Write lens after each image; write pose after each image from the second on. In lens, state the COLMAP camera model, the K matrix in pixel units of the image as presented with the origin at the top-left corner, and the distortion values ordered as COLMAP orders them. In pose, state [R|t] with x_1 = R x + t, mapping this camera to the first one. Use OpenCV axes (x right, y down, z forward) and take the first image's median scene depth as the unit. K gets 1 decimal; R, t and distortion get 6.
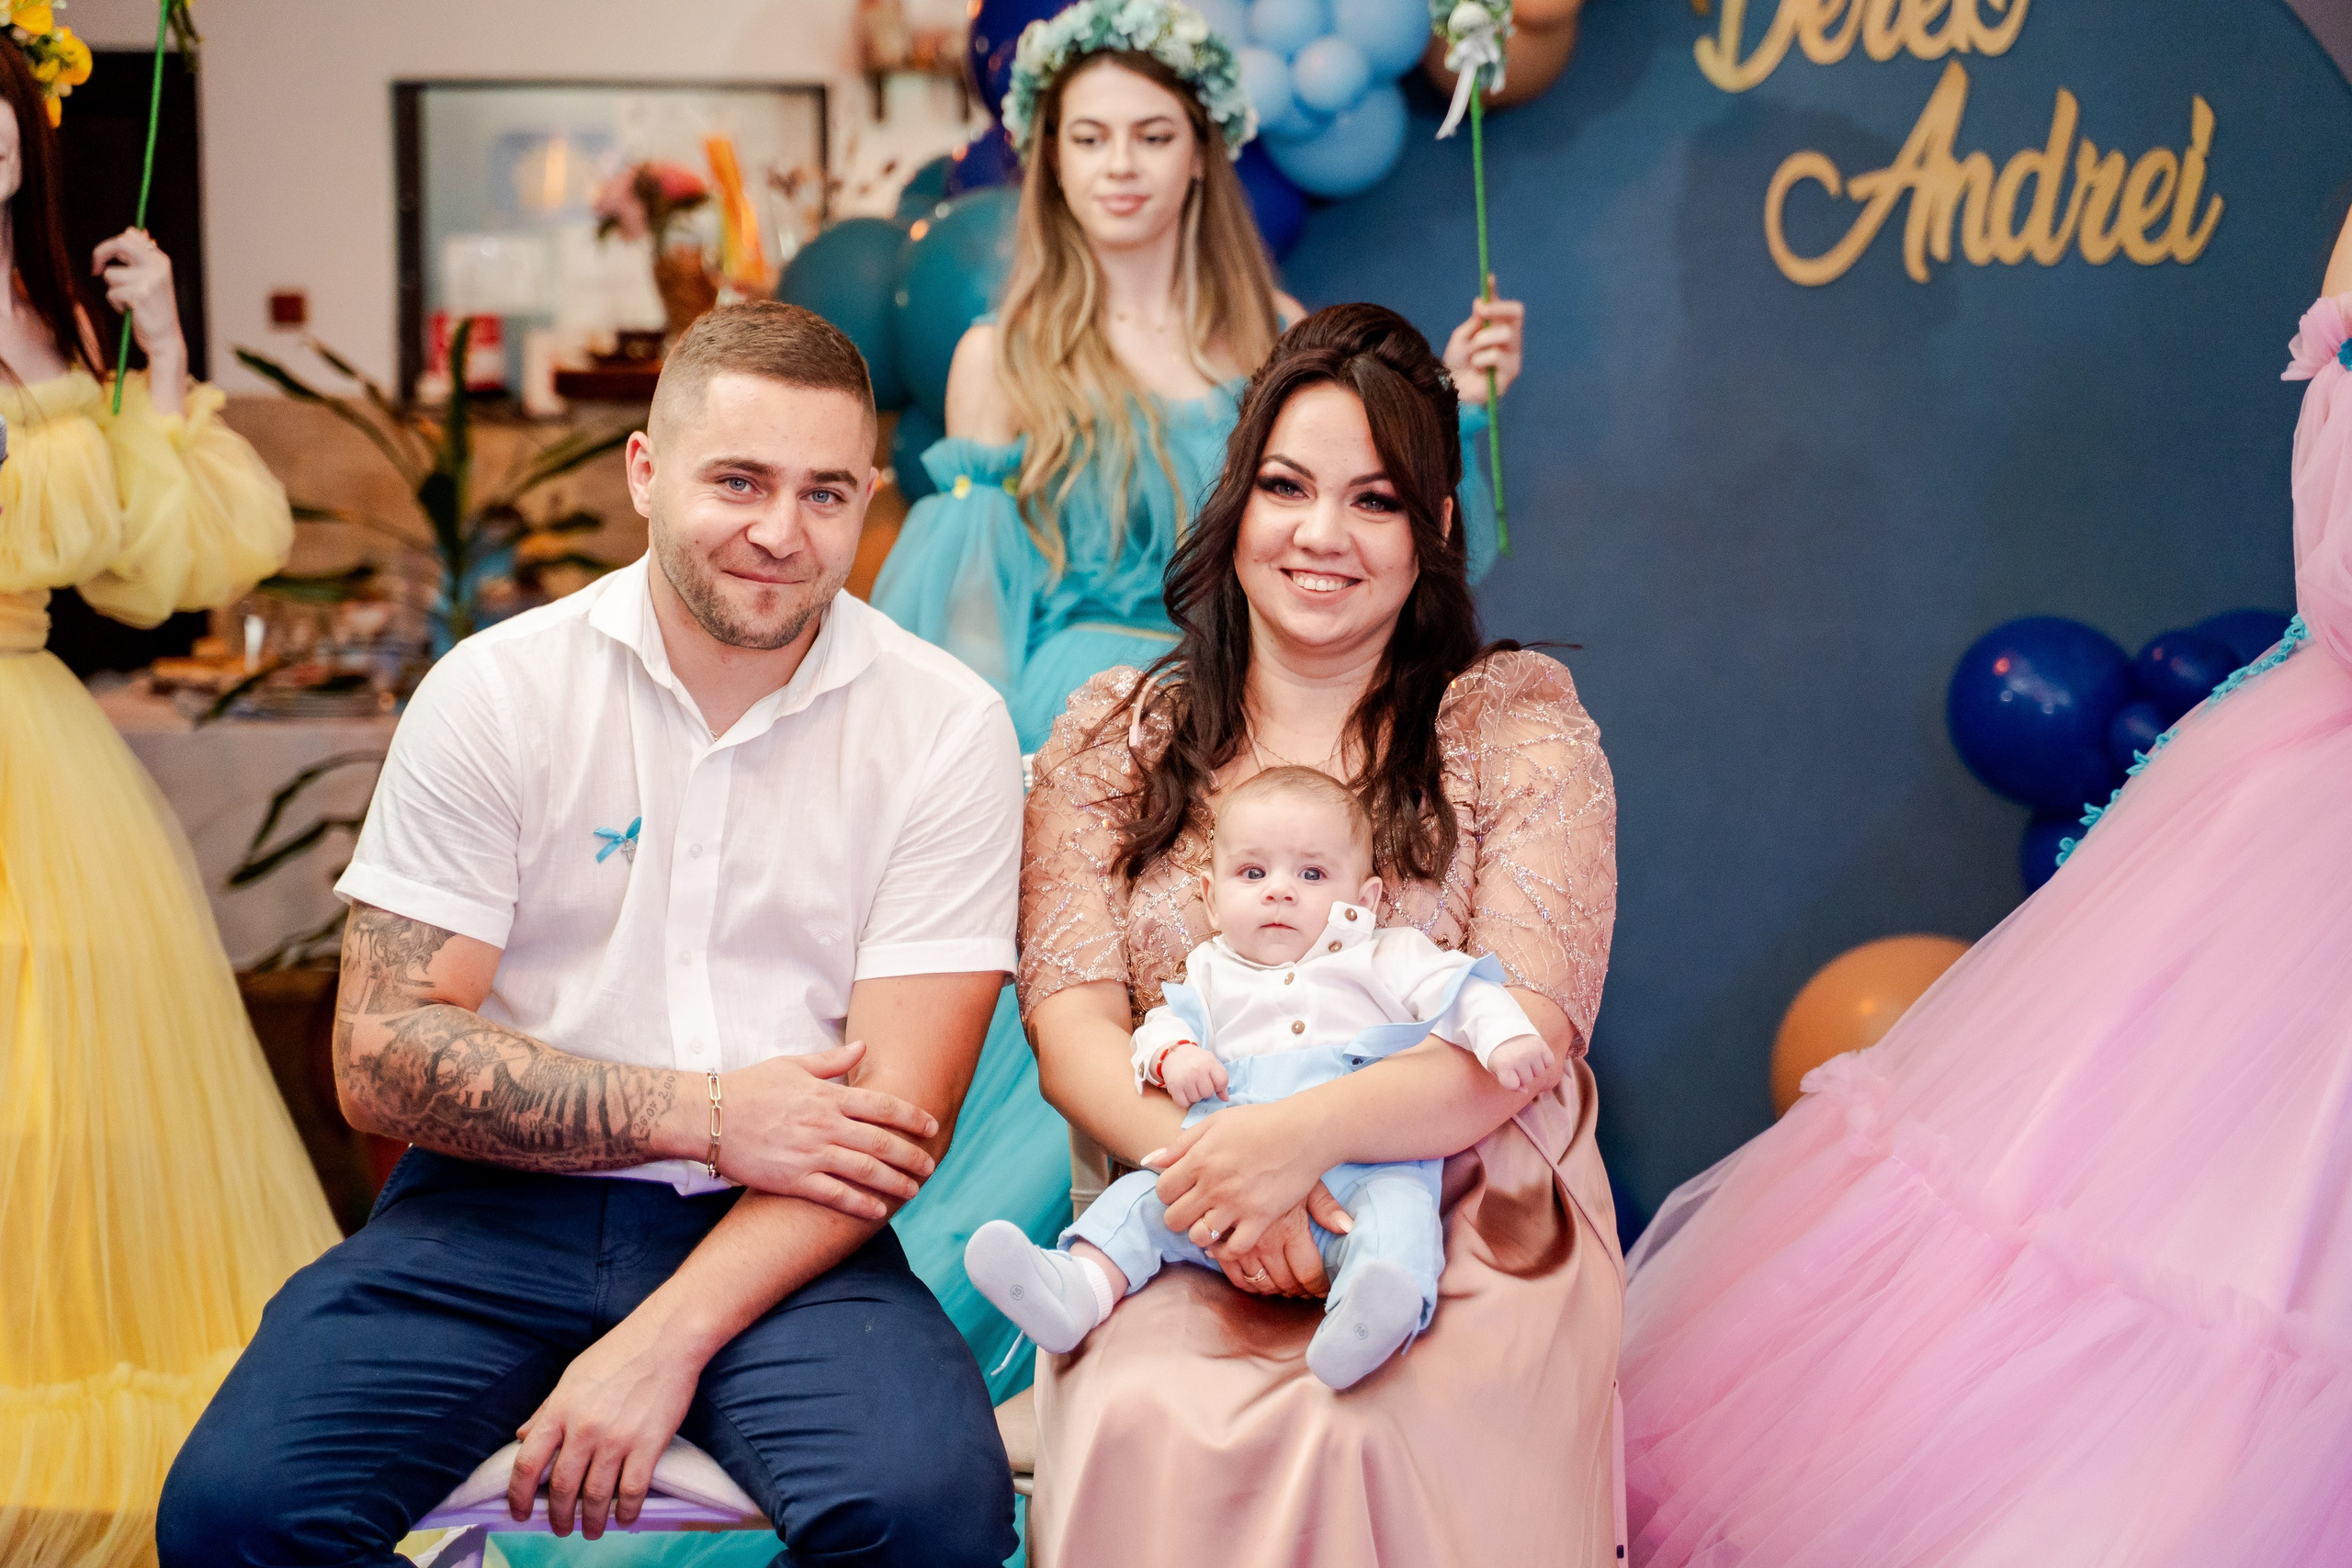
lens RADIAL K [[4921.5, 0, 1169.3], [0, 4921.5, 712.5], [0, 0, 1]] dist [0.367324, 0.000000]
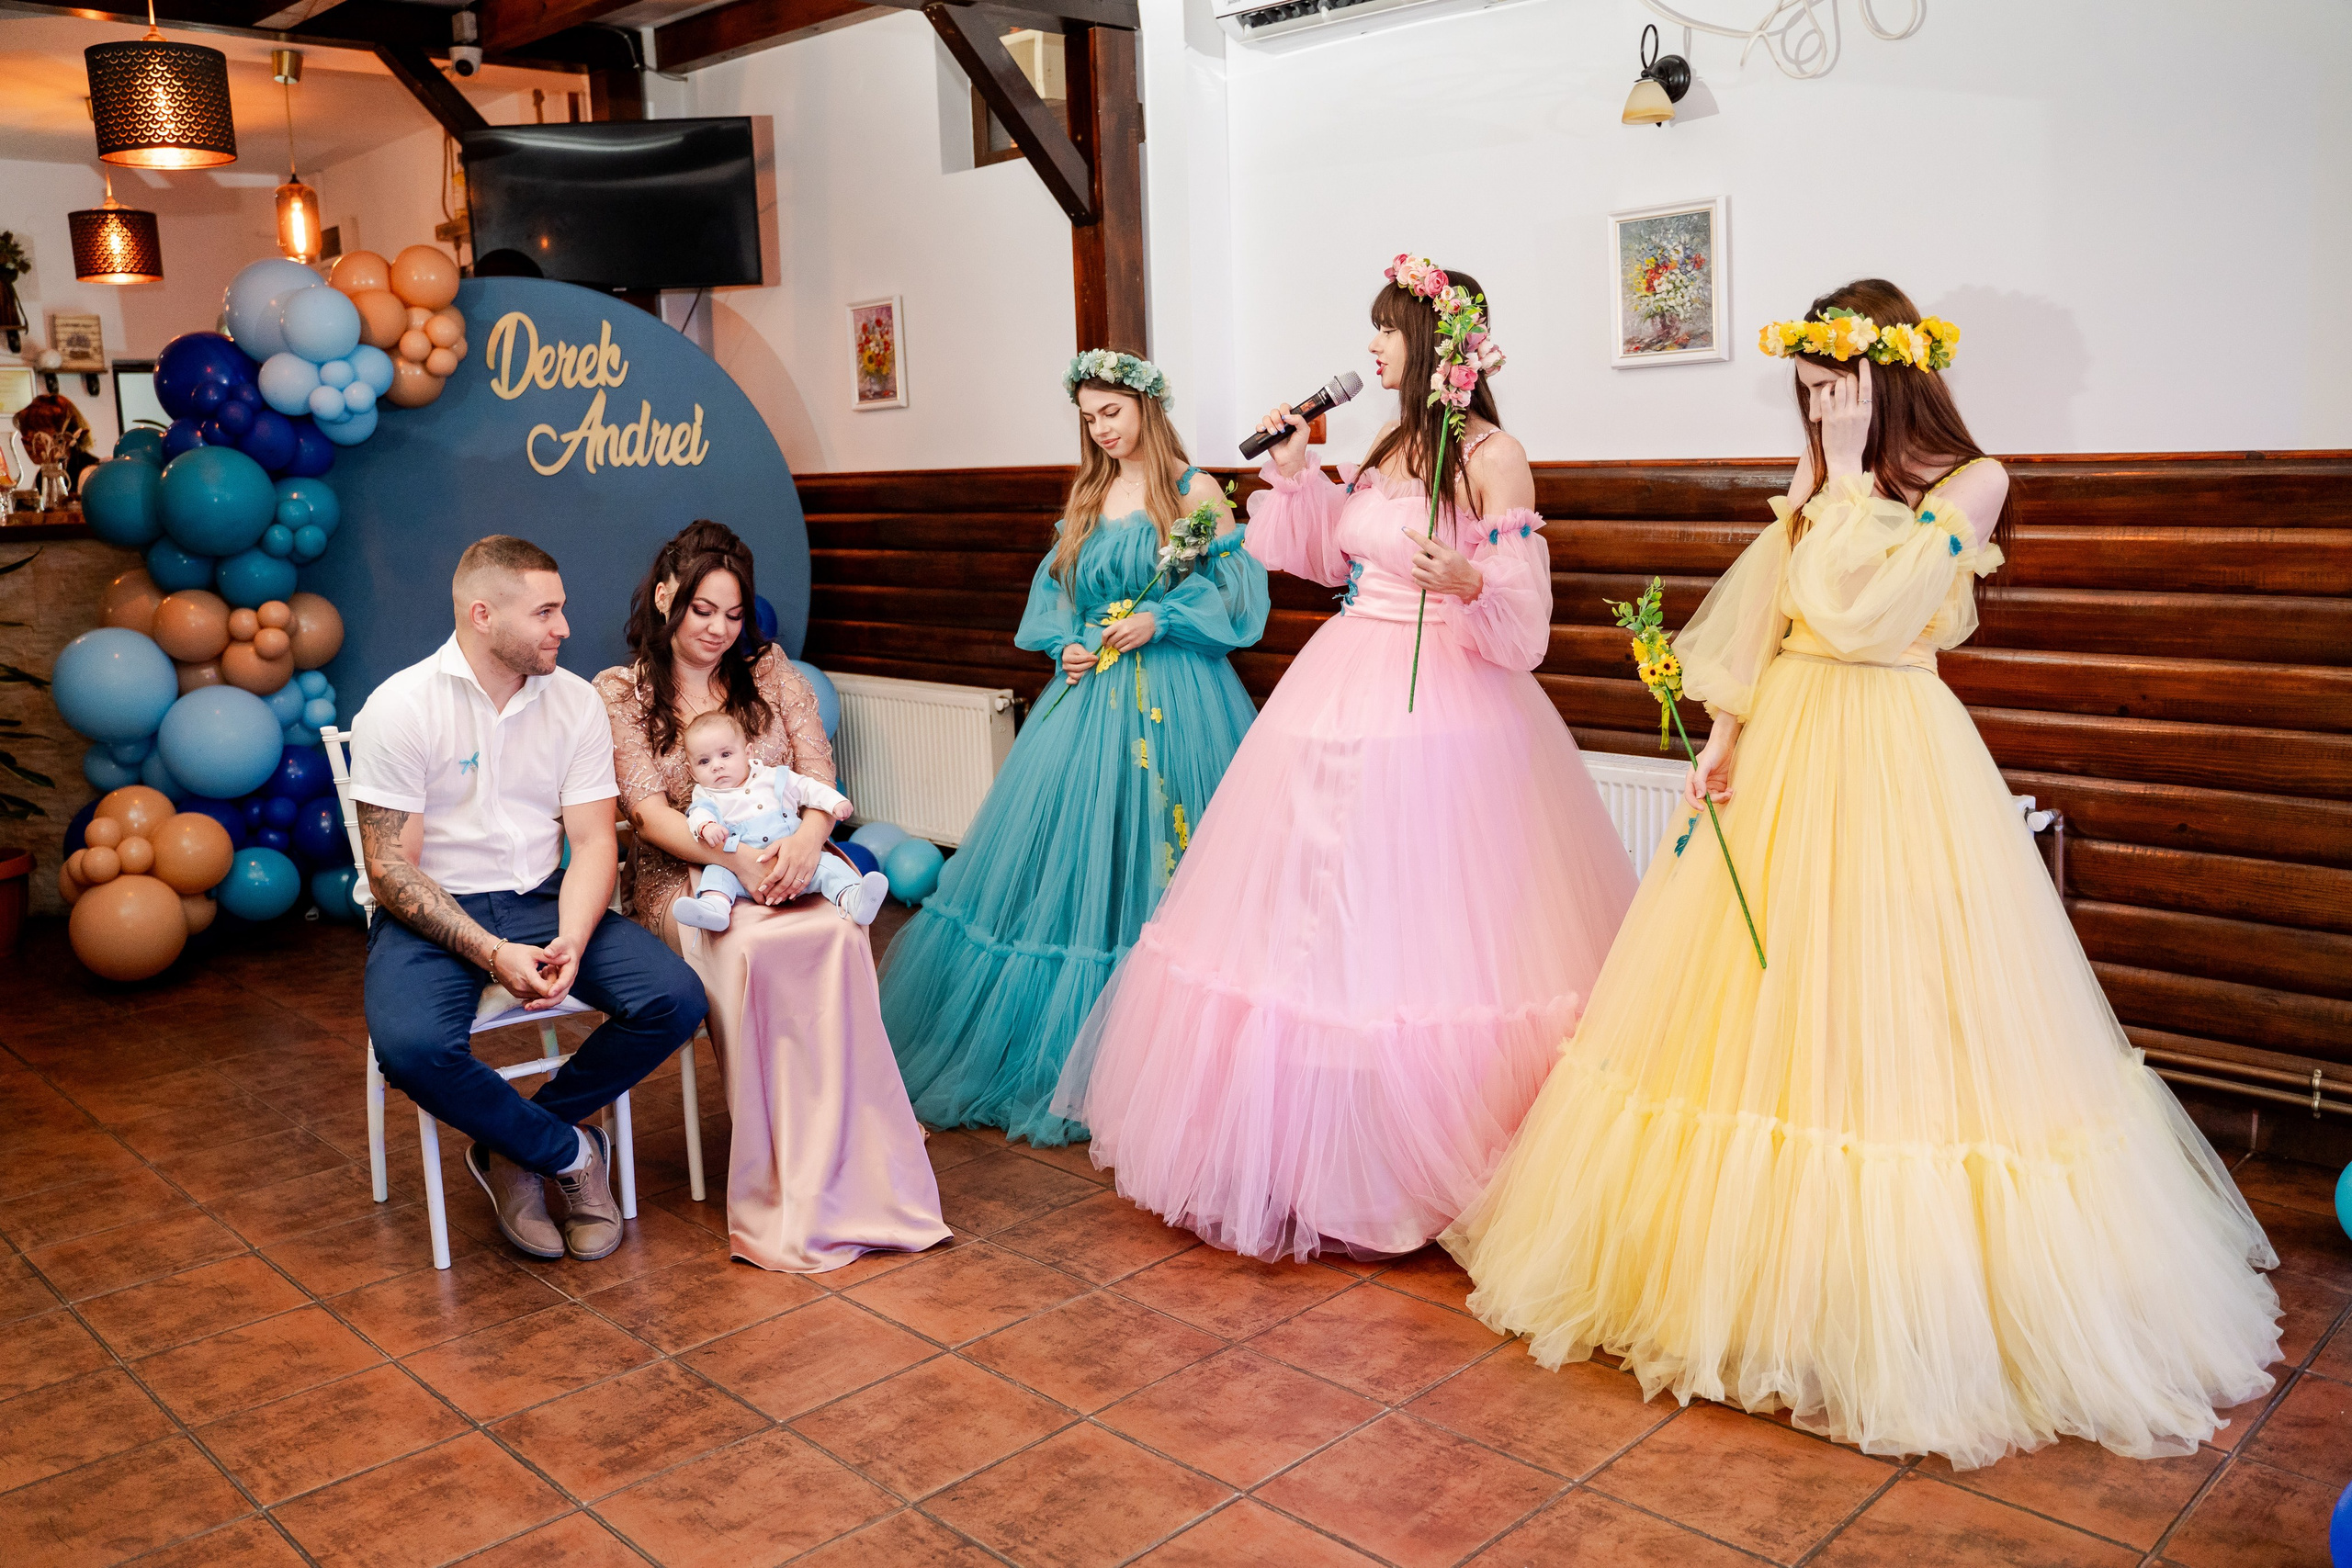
lens RADIAL K [[1927.2, 0, 1185.2], [0, 1927.2, 776.9], [0, 0, 1]] dist [-0.105125, 0.070431]
pose [[0.774530, -0.129816, 0.619072, -0.250668], [0.064426, 0.989814, 0.126954, -0.037306], [-0.629247, -0.058446, 0.775005, 0.030452]]
